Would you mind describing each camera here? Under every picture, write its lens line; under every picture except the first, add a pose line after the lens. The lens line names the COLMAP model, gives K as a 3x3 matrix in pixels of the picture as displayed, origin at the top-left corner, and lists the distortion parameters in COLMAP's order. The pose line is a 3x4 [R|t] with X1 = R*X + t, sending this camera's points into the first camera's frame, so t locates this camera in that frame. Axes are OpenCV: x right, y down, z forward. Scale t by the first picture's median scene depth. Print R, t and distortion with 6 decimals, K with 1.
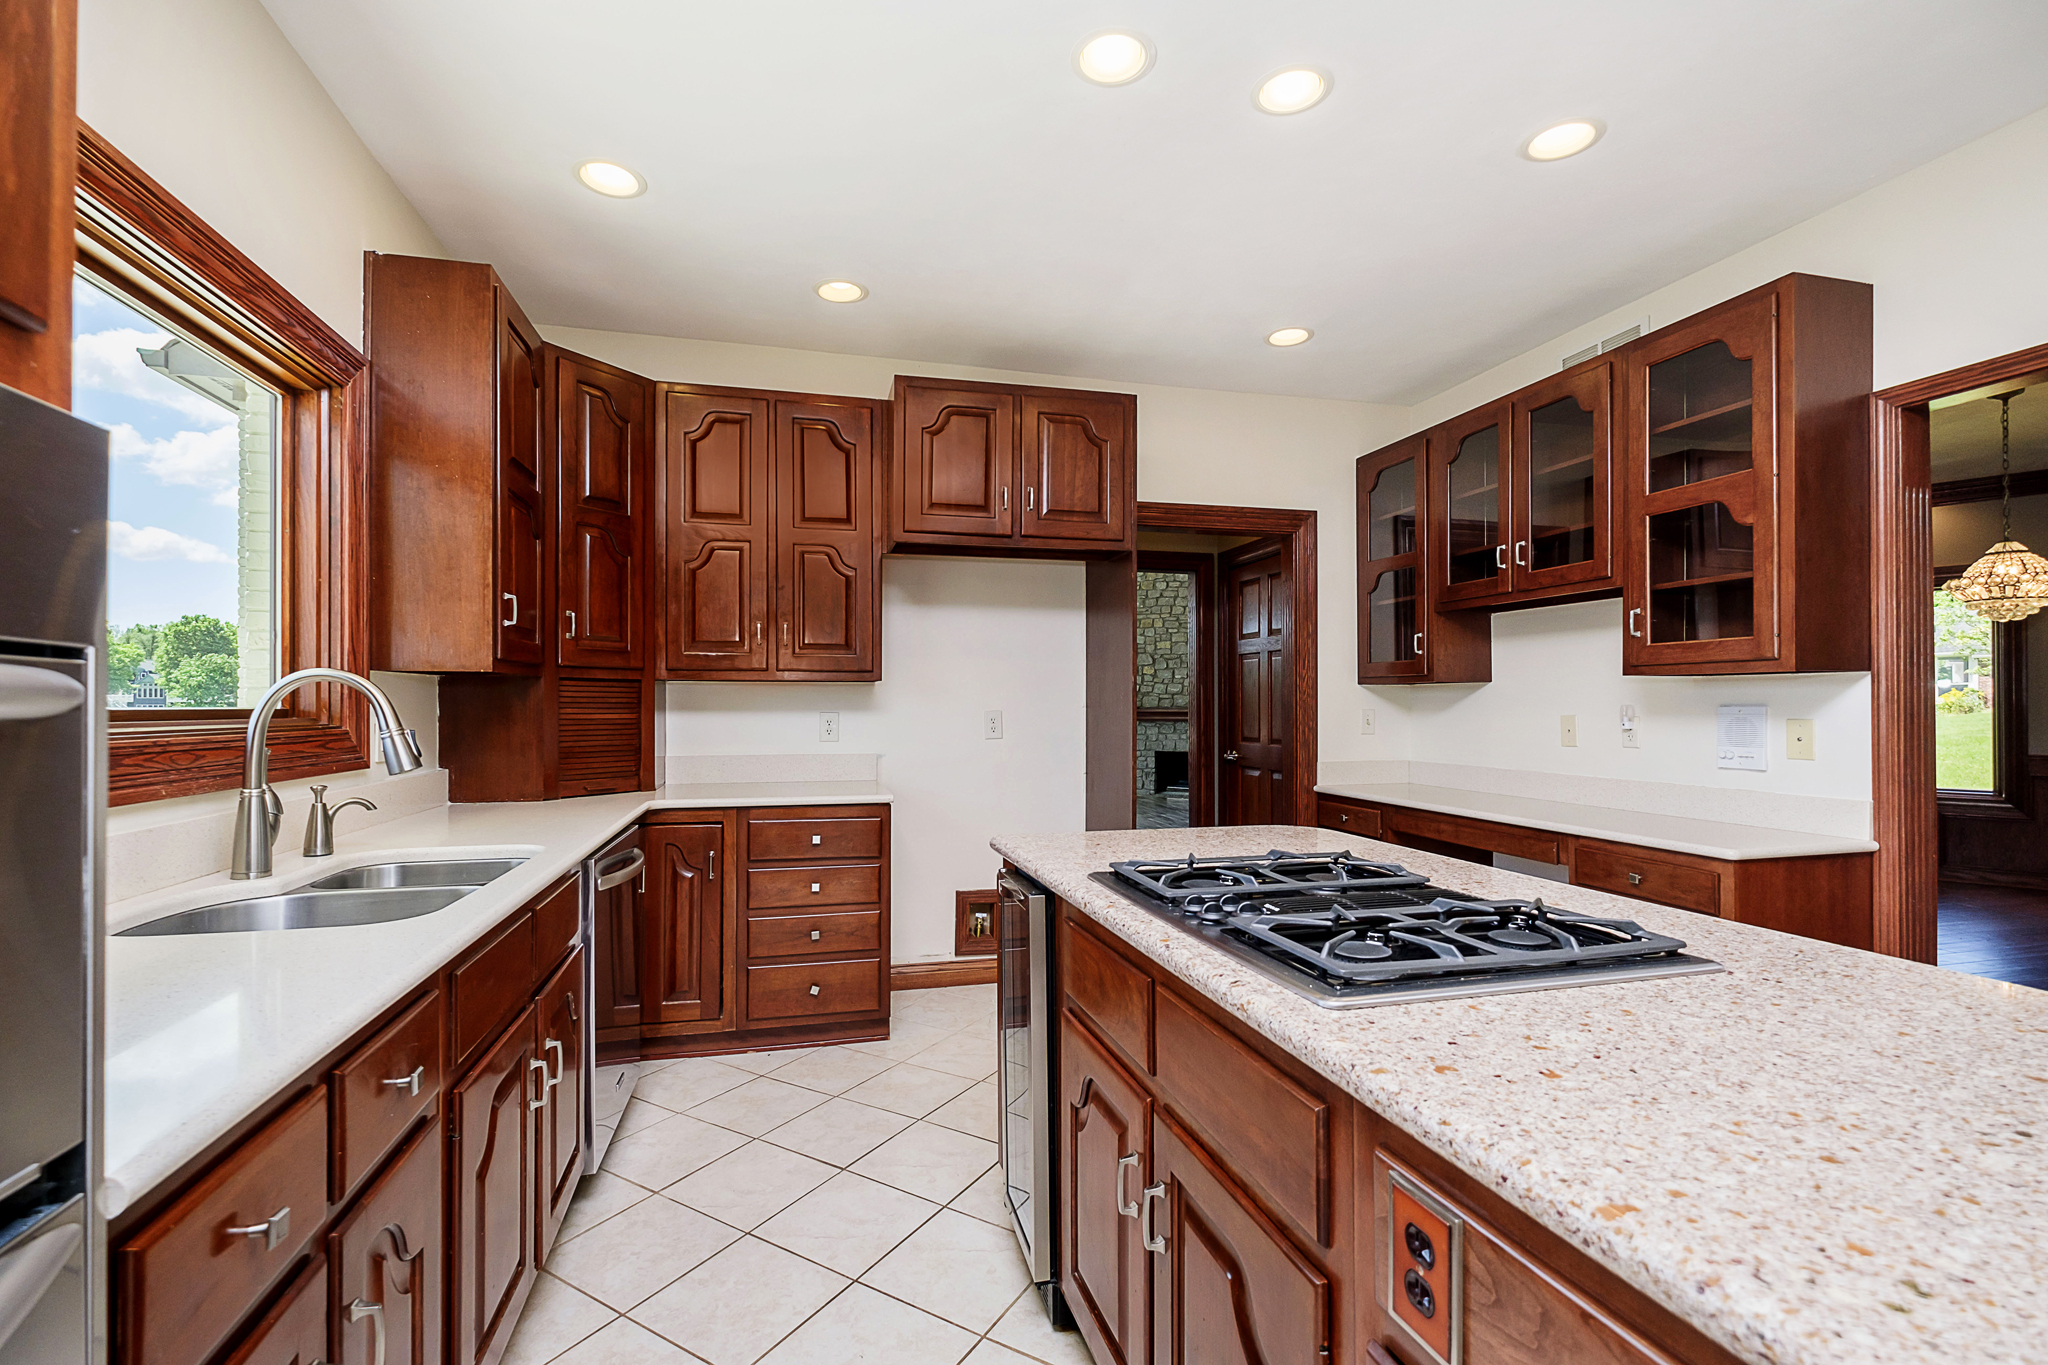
lens RADIAL K [[902.9, 0, 1030.9], [0, 902.9, 701.1], [0, 0, 1]] dist [-0.002127, -0.000214]
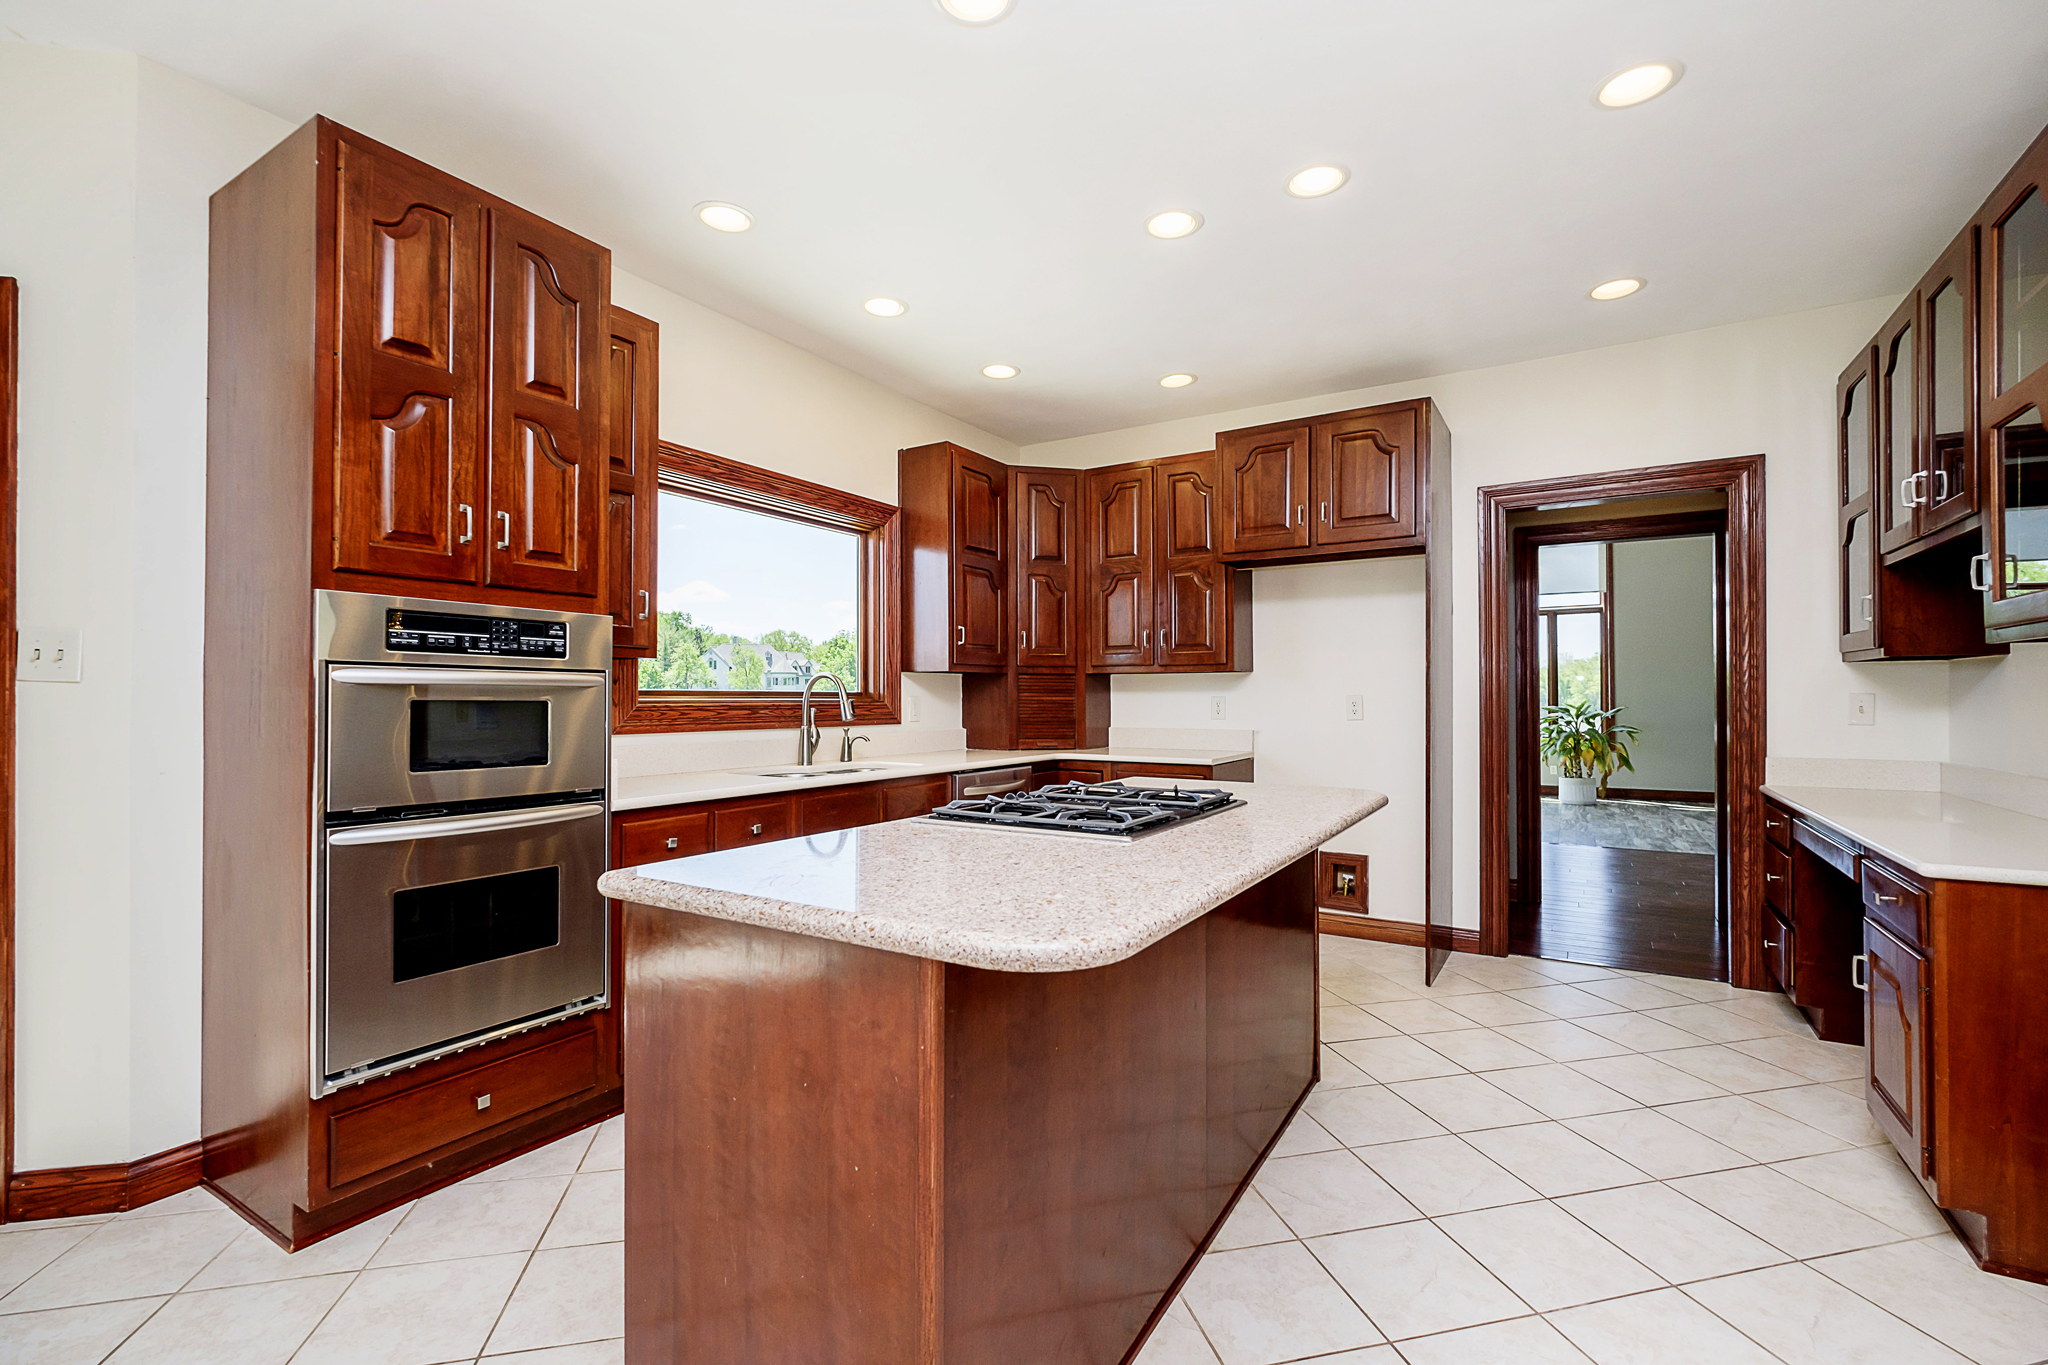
lens RADIAL K [[907.3, 0, 1024.1], [0, 907.3, 690.8], [0, 0, 1]] dist [-0.001943, -0.000284]
pose [[0.681481, -0.001330, -0.731835, 0.621117], [0.003574, 0.999992, 0.001510, 0.002381], [0.731827, -0.003645, 0.681480, -0.080140]]
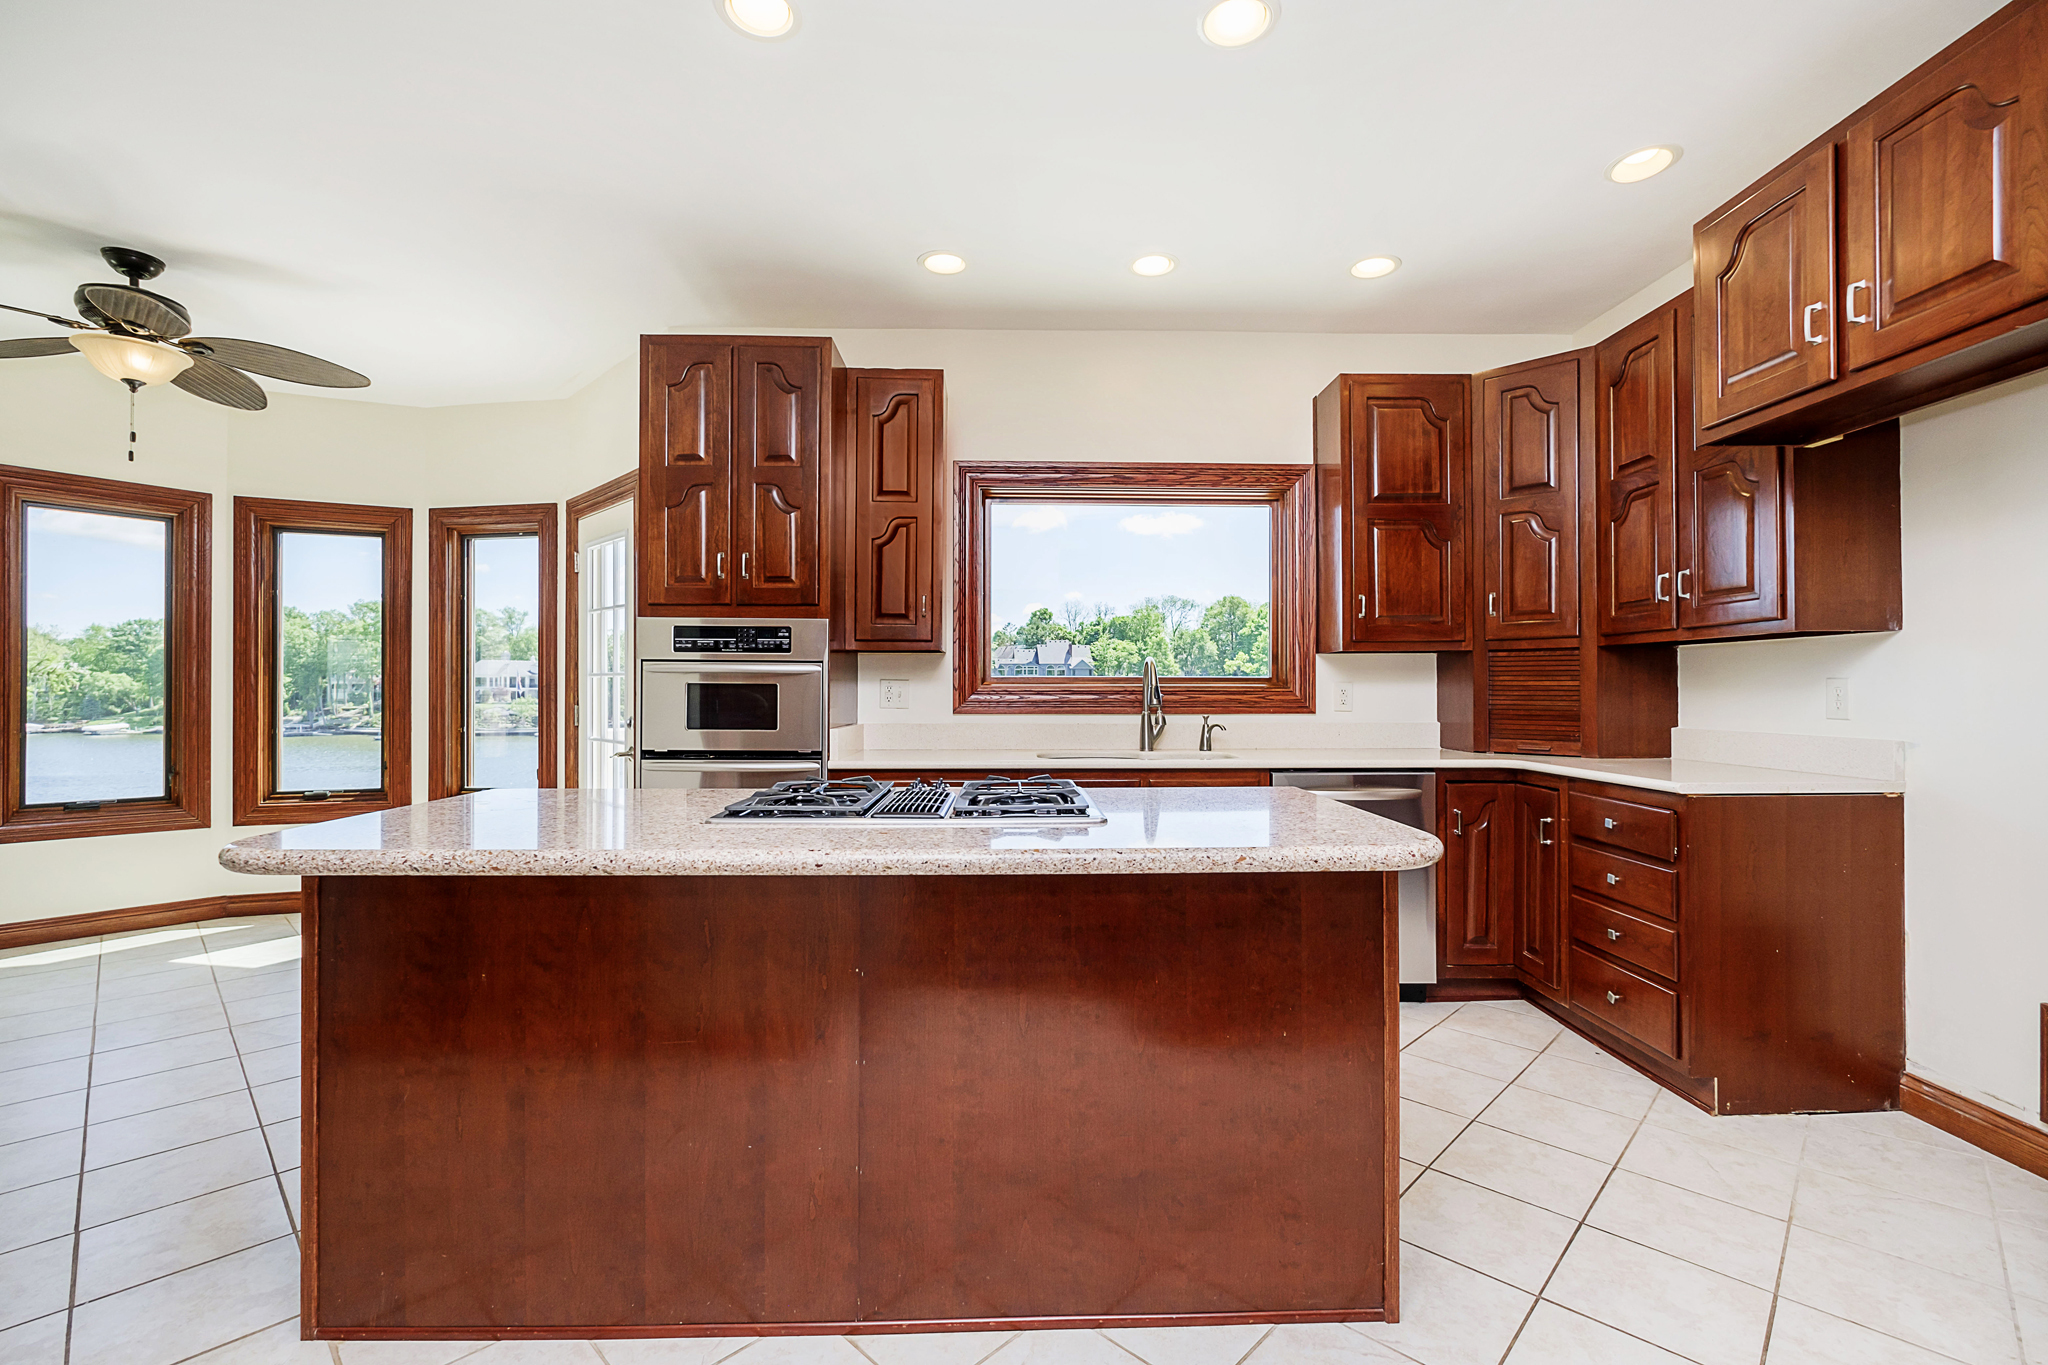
lens RADIAL K [[897.6, 0, 1026.3], [0, 897.6, 686.8], [0, 0, 1]] dist [0.000535, -0.000026]
pose [[-0.249094, -0.000728, -0.968479, 0.729198], [0.008489, 0.999960, -0.002935, 0.019019], [0.968442, -0.008952, -0.249078, 0.666815]]
